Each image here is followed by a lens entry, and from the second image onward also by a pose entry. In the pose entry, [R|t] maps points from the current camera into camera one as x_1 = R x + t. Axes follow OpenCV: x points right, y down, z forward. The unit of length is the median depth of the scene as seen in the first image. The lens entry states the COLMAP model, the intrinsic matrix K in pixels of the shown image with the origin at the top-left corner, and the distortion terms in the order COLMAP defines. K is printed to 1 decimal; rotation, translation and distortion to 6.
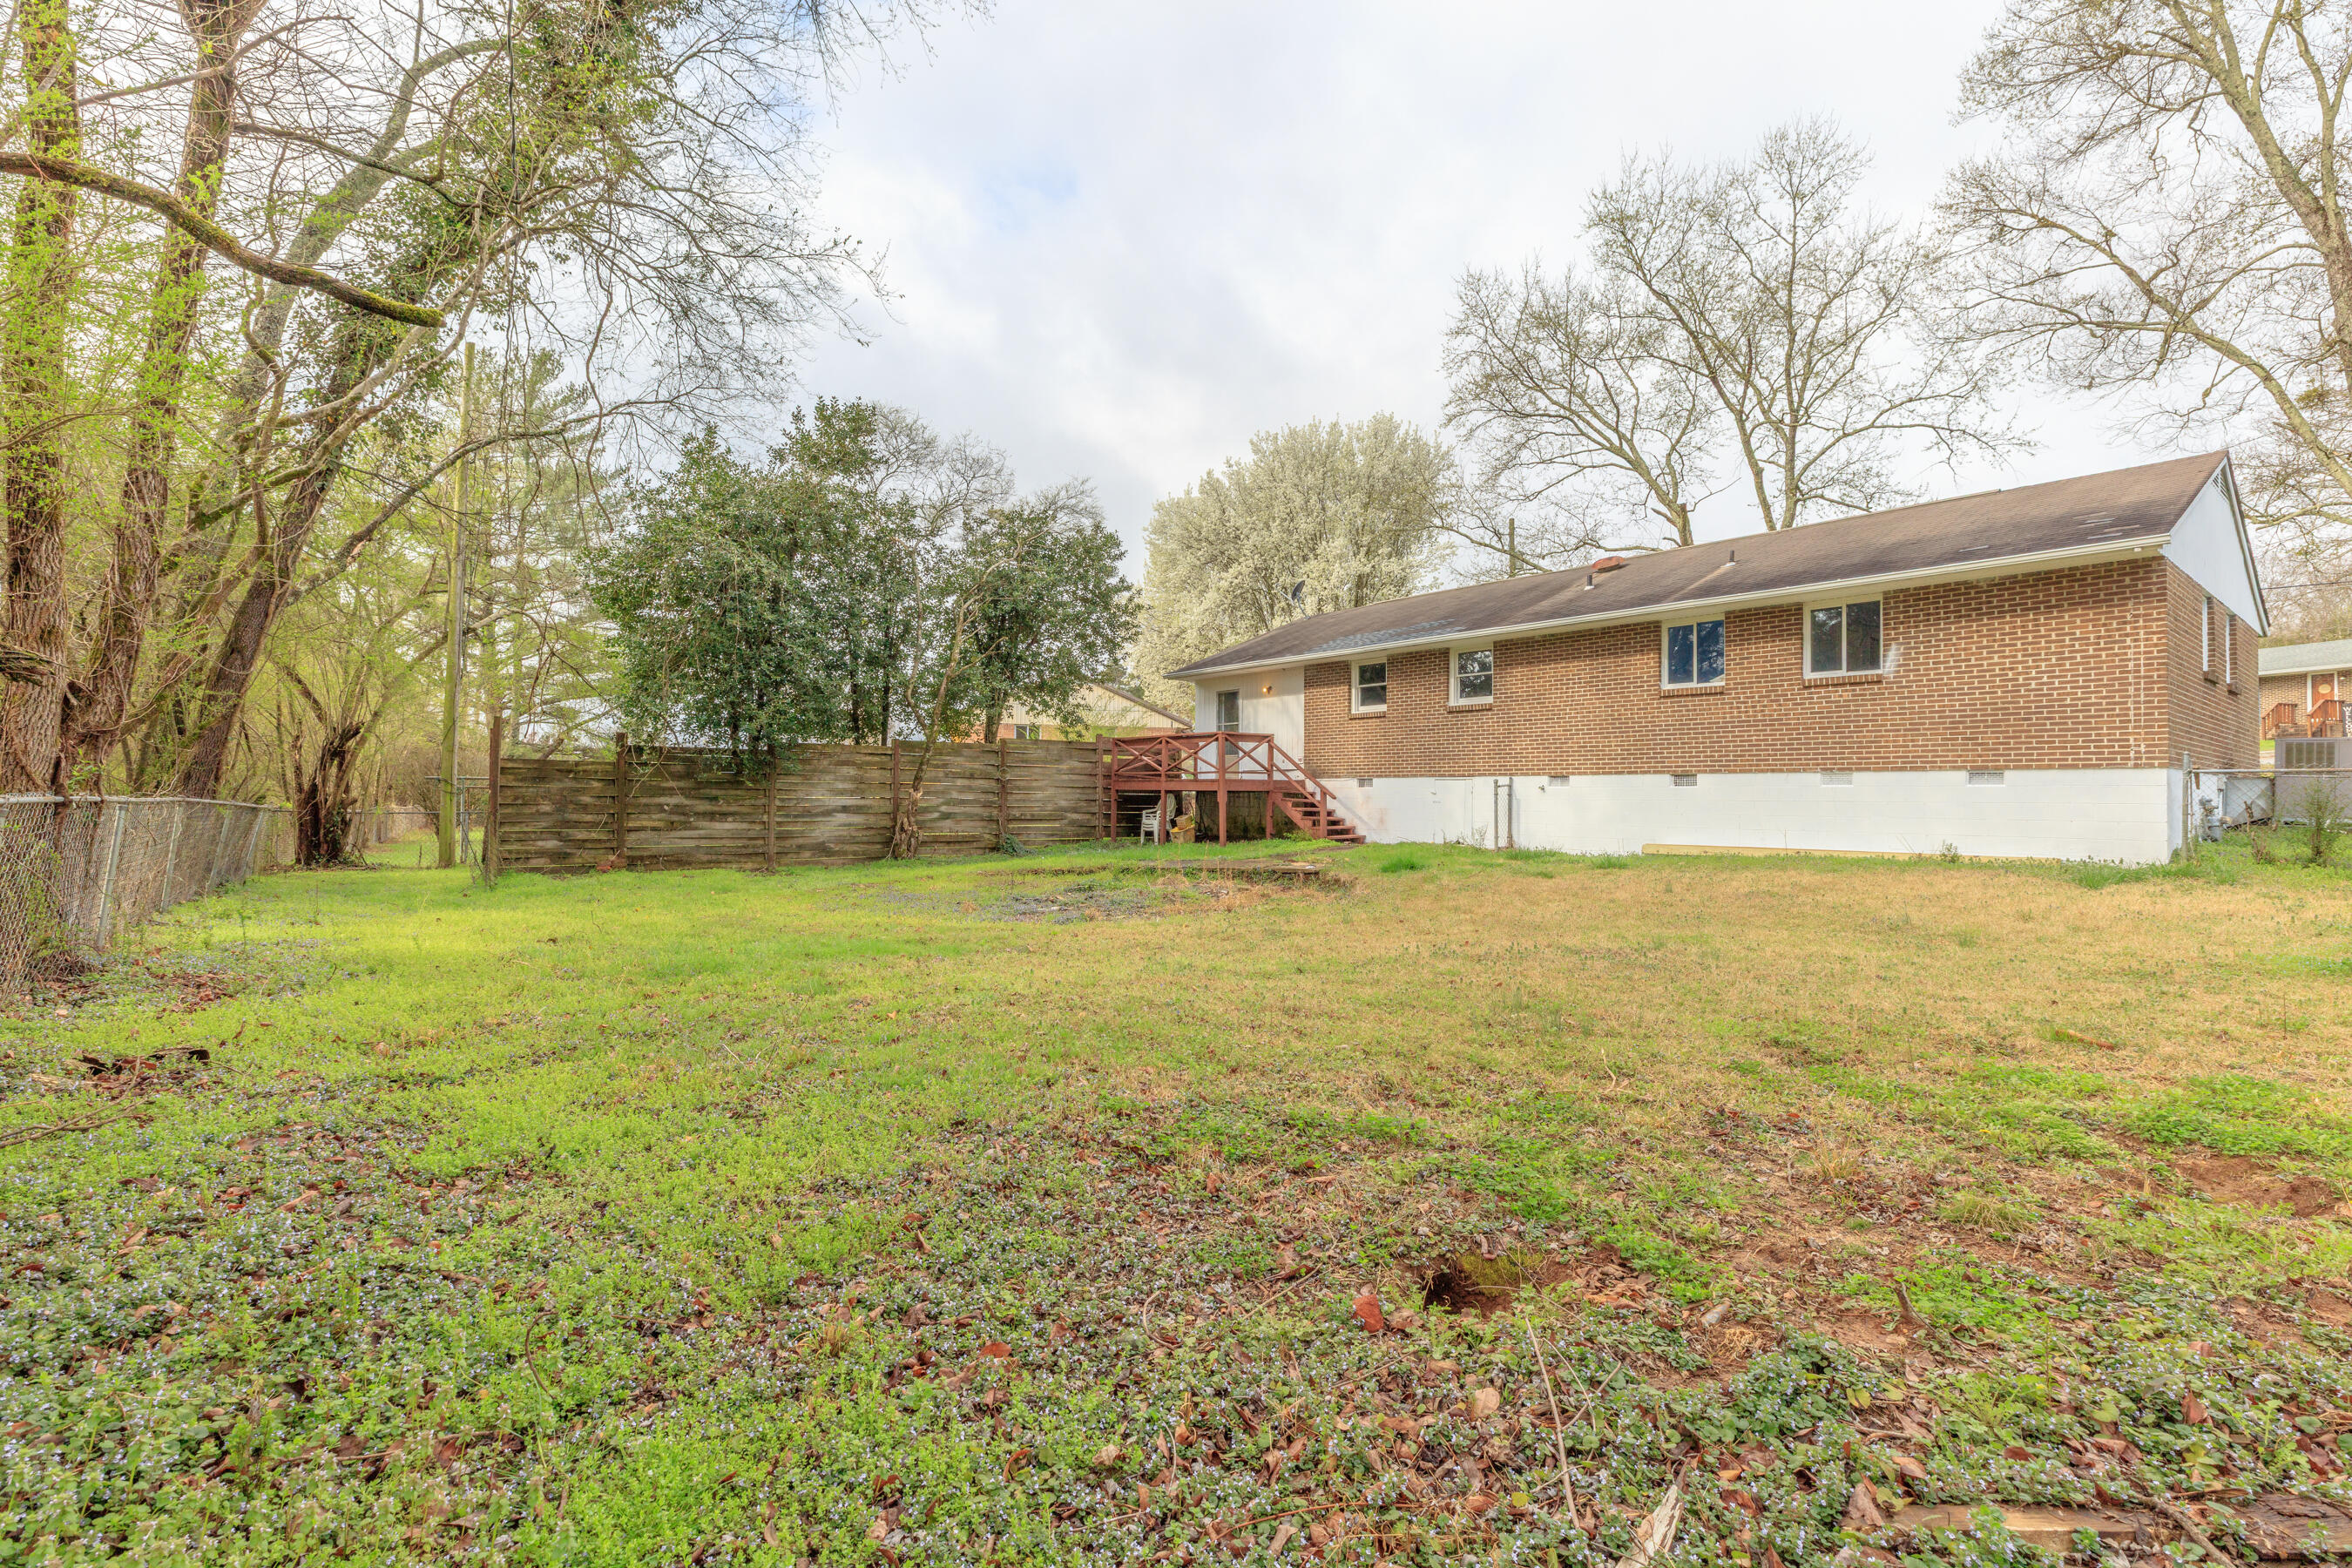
lens RADIAL K [[1049.0, 0, 1182.5], [0, 1049.0, 760.6], [0, 0, 1]] dist [0.000256, 0.000024]
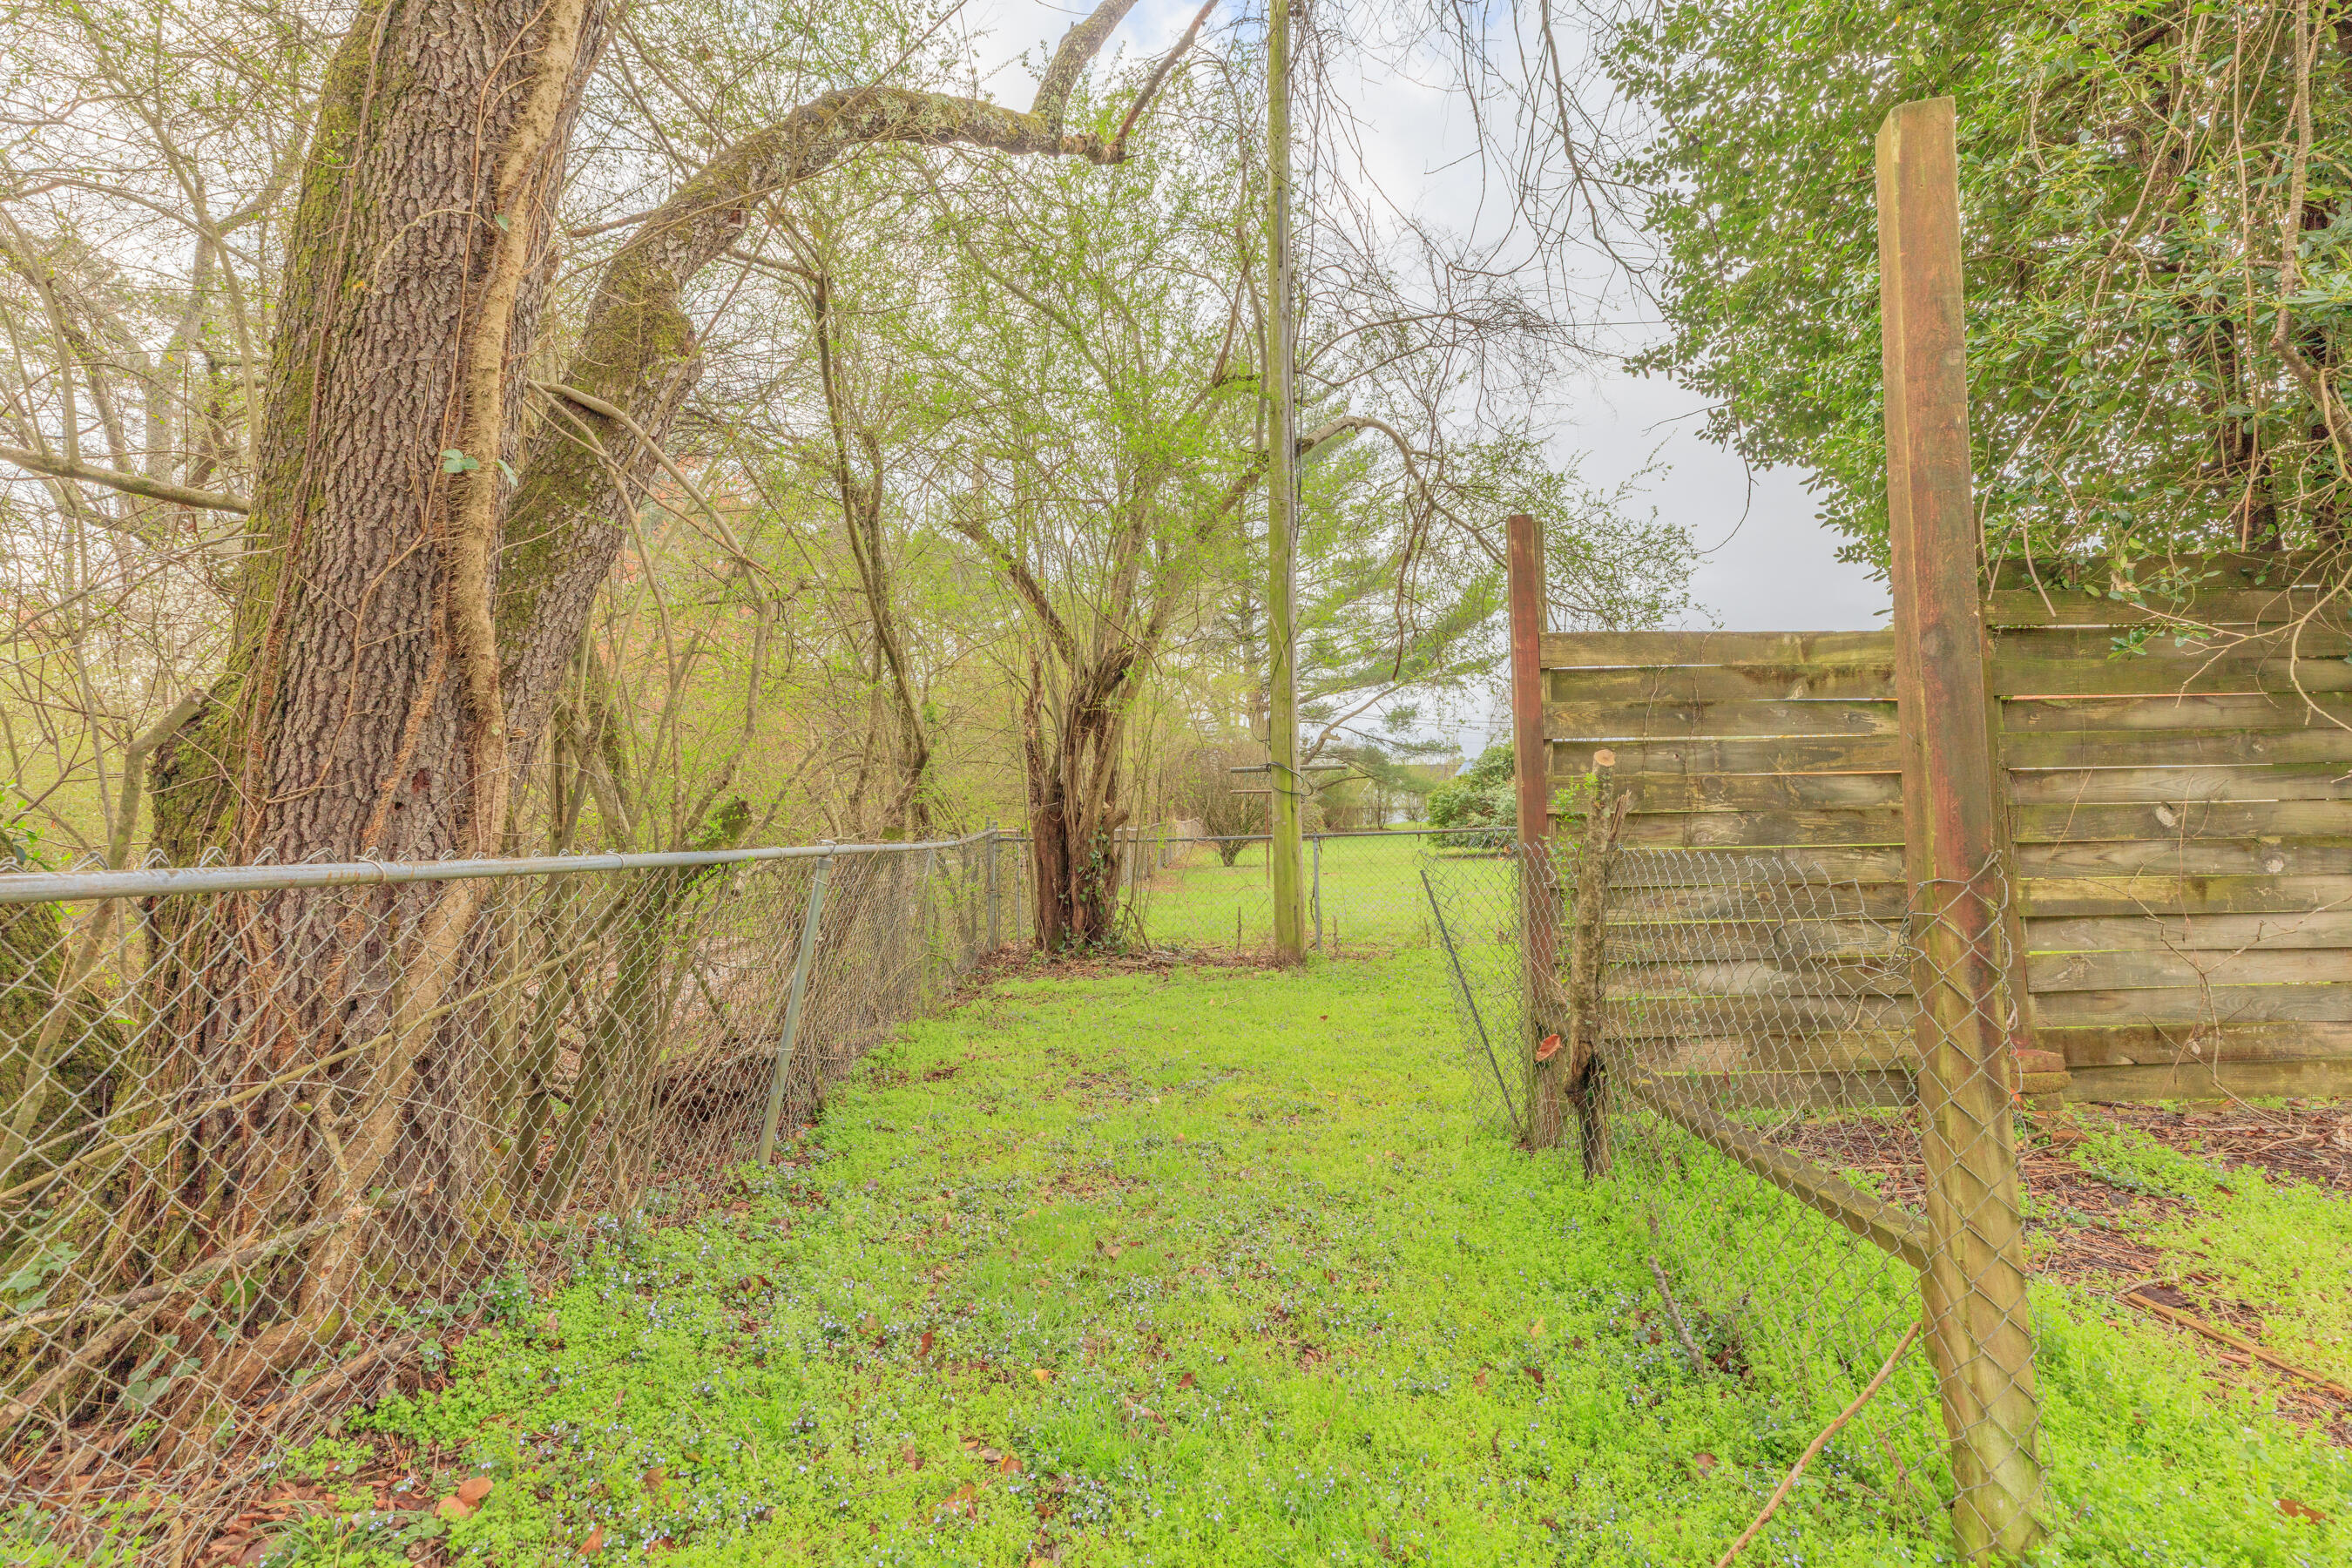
lens RADIAL K [[1071.0, 0, 1176.0], [0, 1071.0, 784.0], [0, 0, 1]] dist [0.000540, 0.000070]
pose [[0.801776, -0.037814, -0.596428, -0.520827], [0.049858, 0.998749, 0.003702, 0.025589], [0.595542, -0.032705, 0.802658, 0.677047]]
